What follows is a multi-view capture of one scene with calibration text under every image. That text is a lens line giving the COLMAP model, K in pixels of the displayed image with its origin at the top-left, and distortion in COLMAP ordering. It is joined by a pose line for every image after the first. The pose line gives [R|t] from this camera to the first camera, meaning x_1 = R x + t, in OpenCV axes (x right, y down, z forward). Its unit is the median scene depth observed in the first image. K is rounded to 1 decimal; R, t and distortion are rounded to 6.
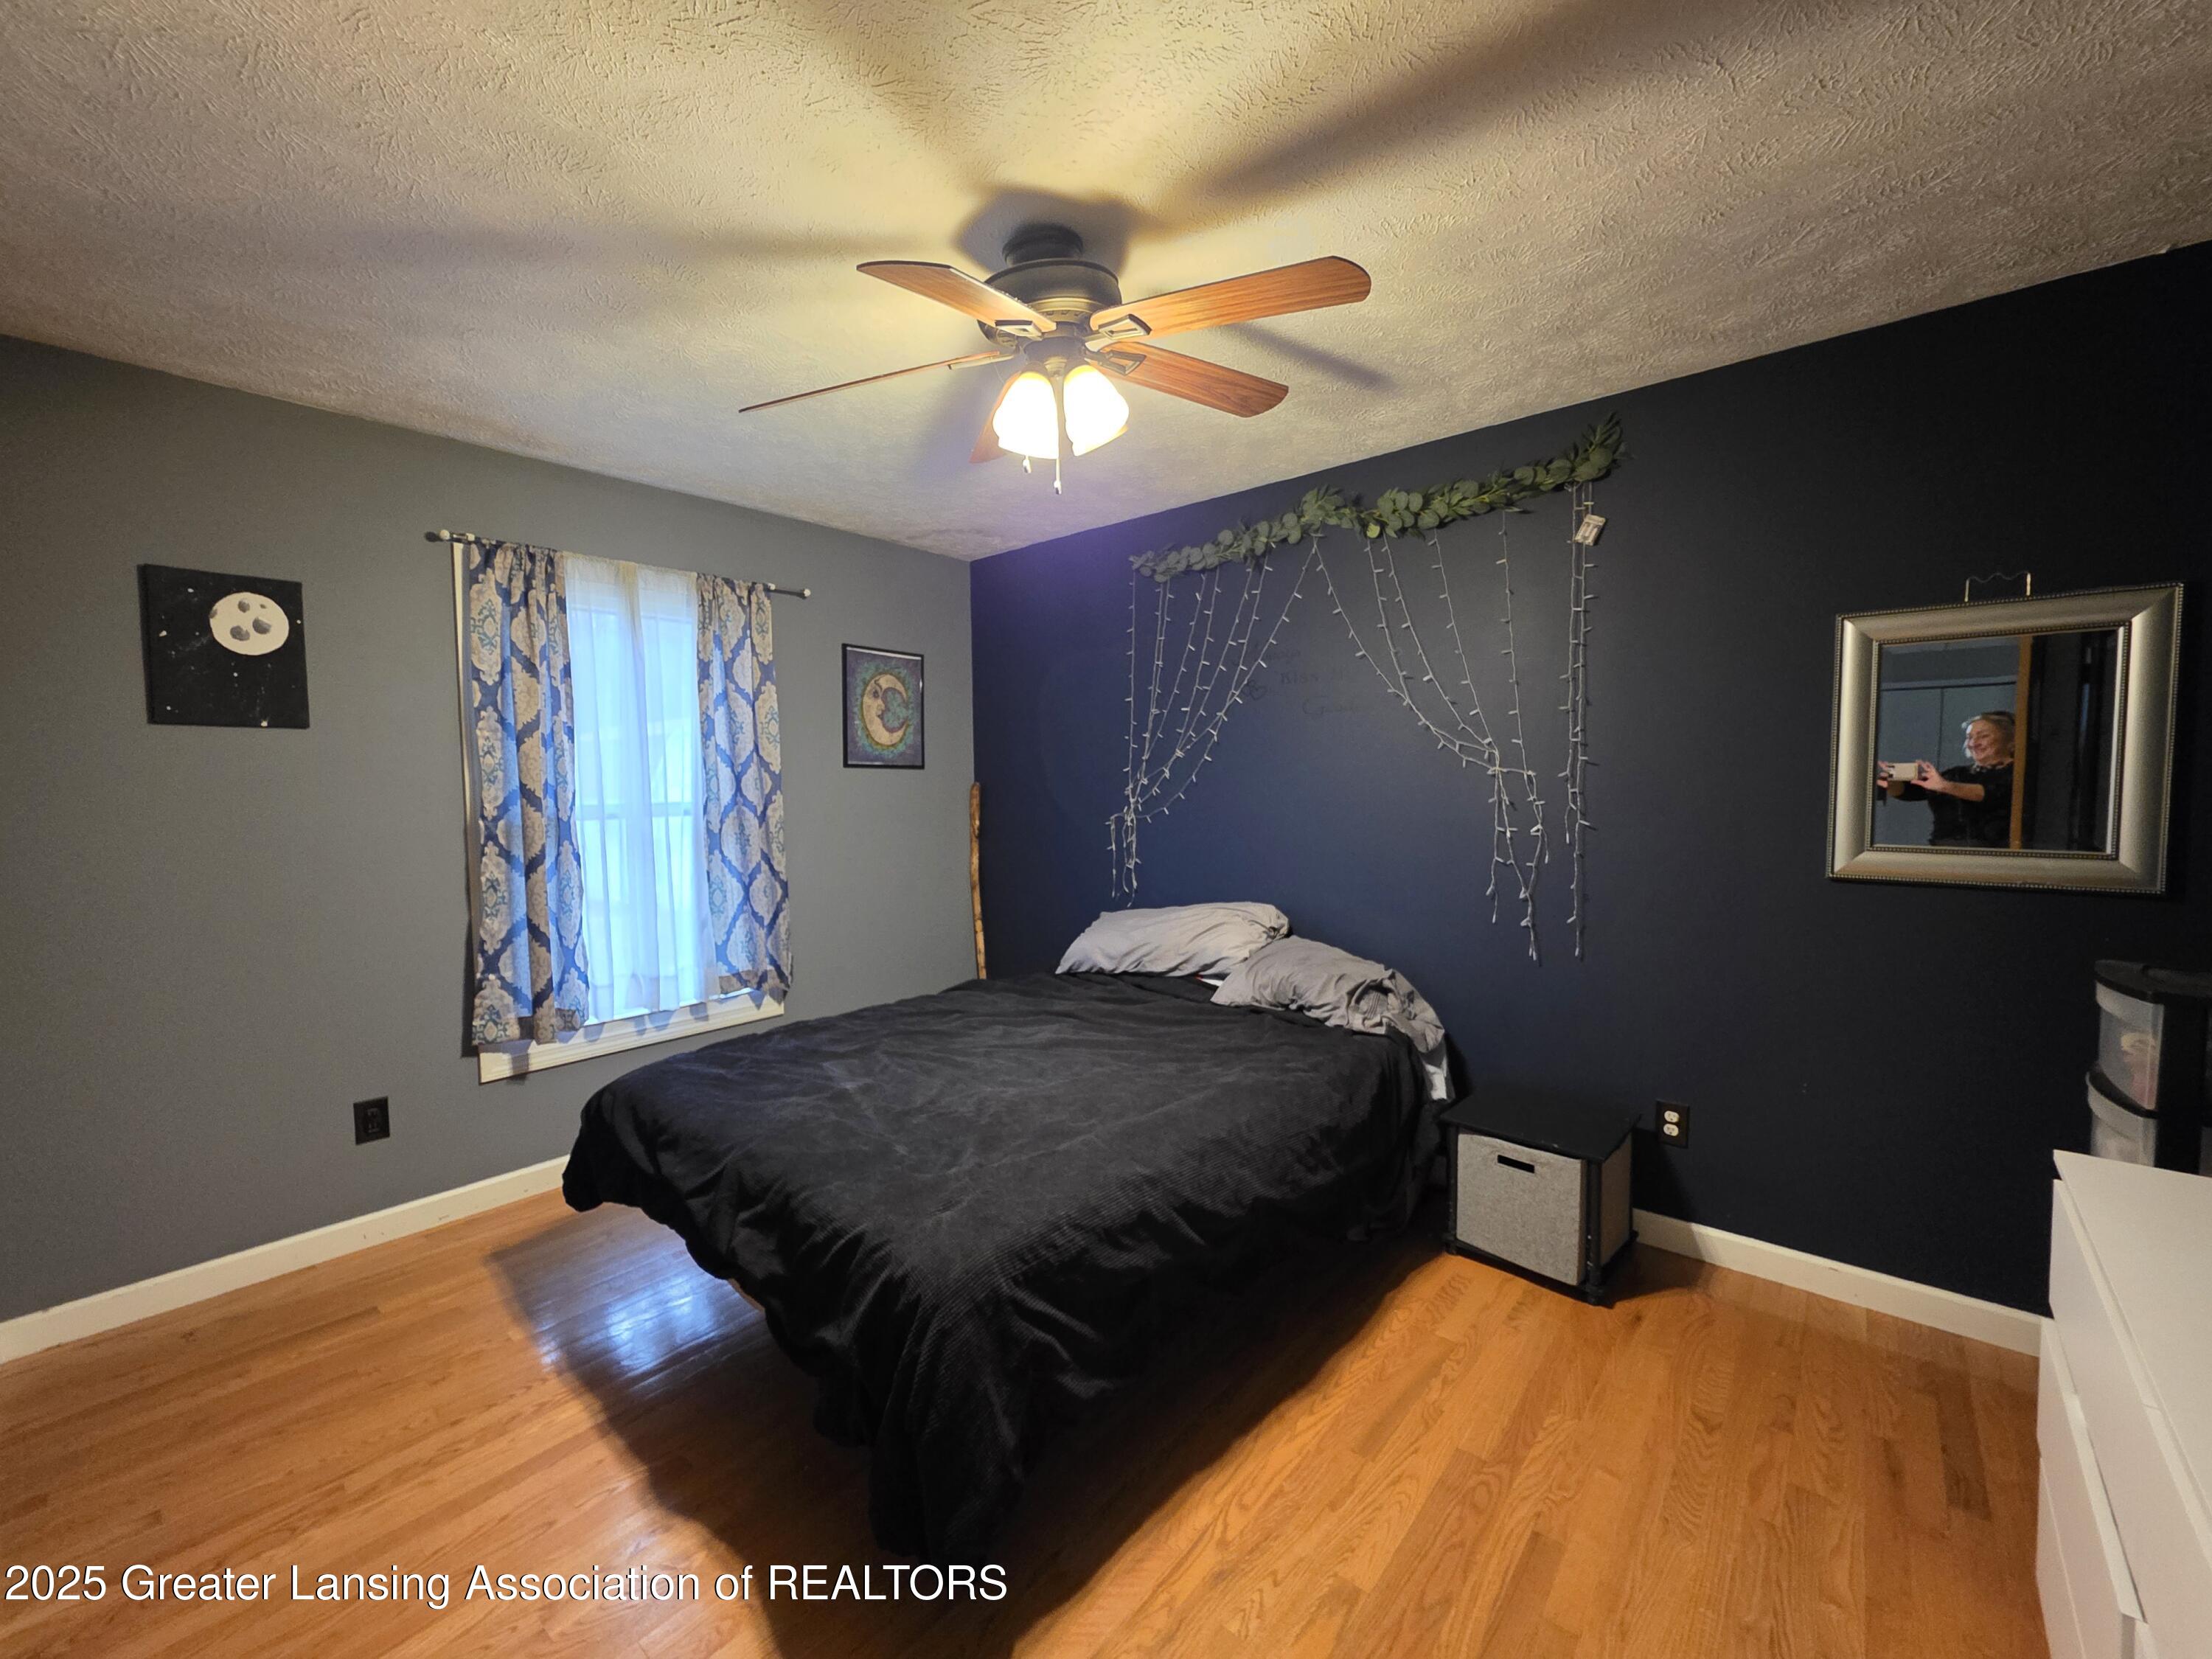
lens RADIAL K [[886.3, 0, 1106.0], [0, 886.3, 829.5], [0, 0, 1]] dist [-0.001096, -0.000129]
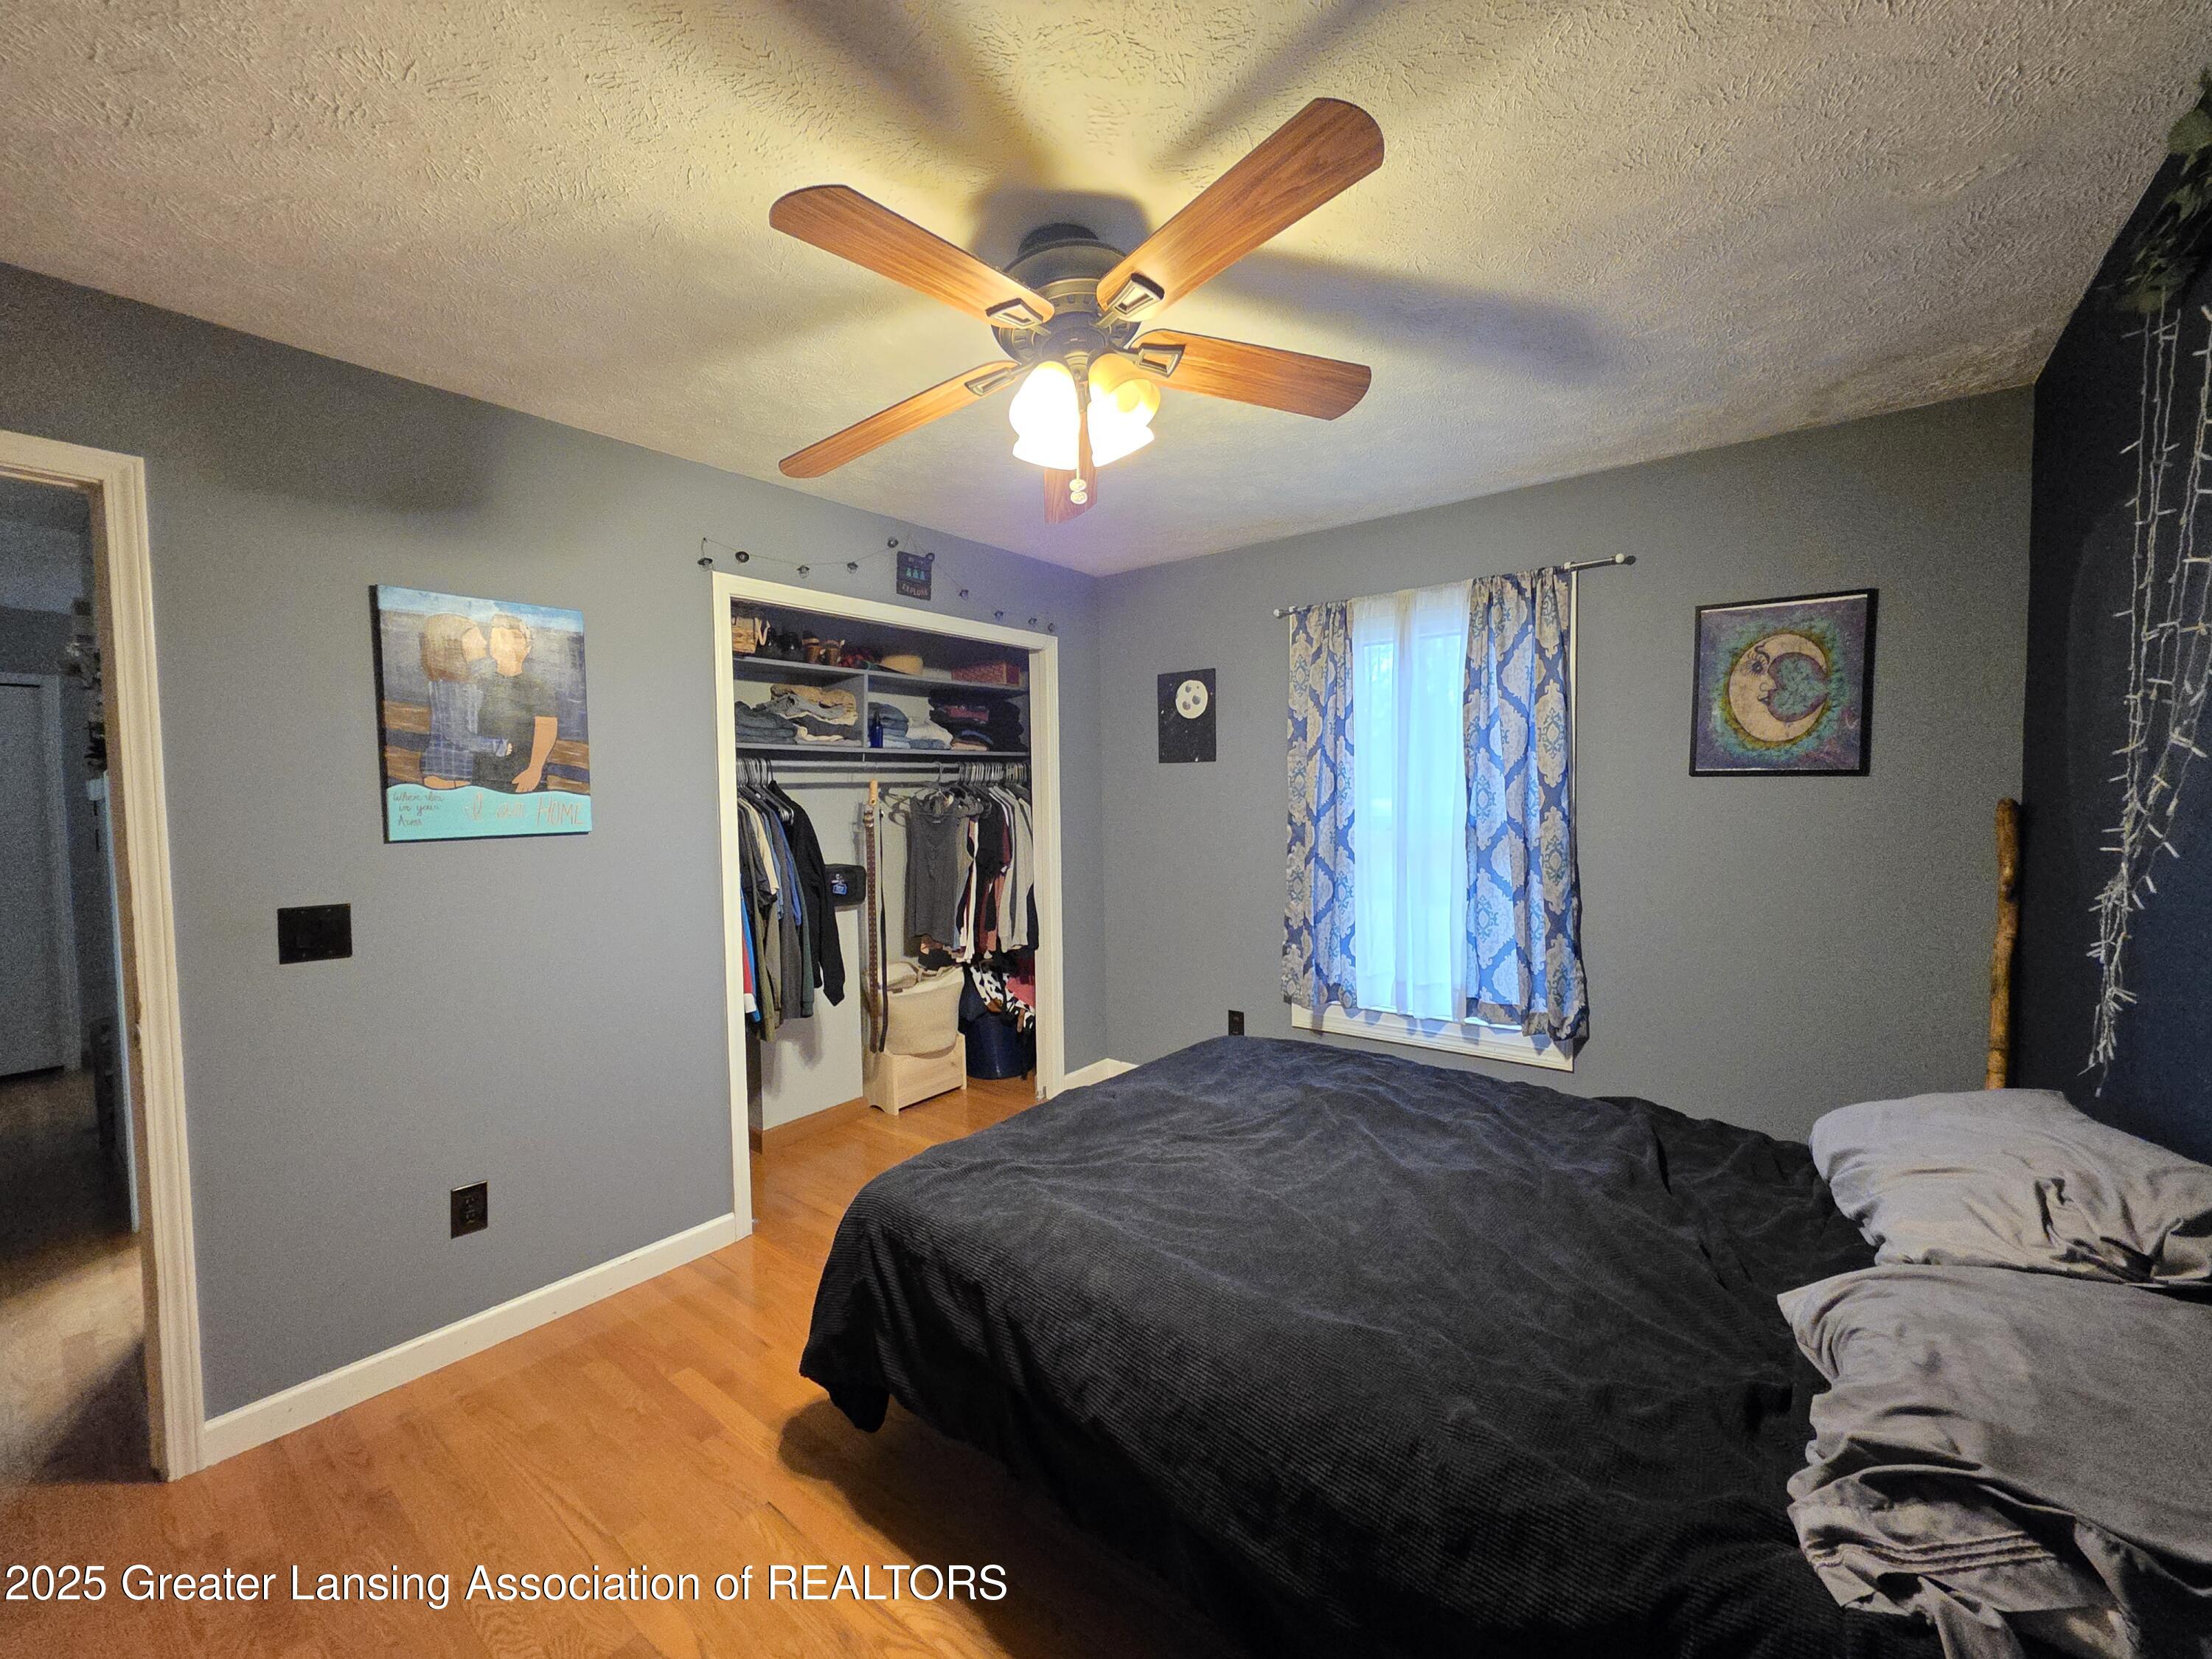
lens RADIAL K [[897.0, 0, 1106.0], [0, 897.0, 829.5], [0, 0, 1]] dist [0.000887, 0.000072]
pose [[0.031650, 0.053186, -0.998083, 0.517073], [-0.043296, 0.997719, 0.051793, -0.051745], [0.998561, 0.041574, 0.033881, 0.585237]]
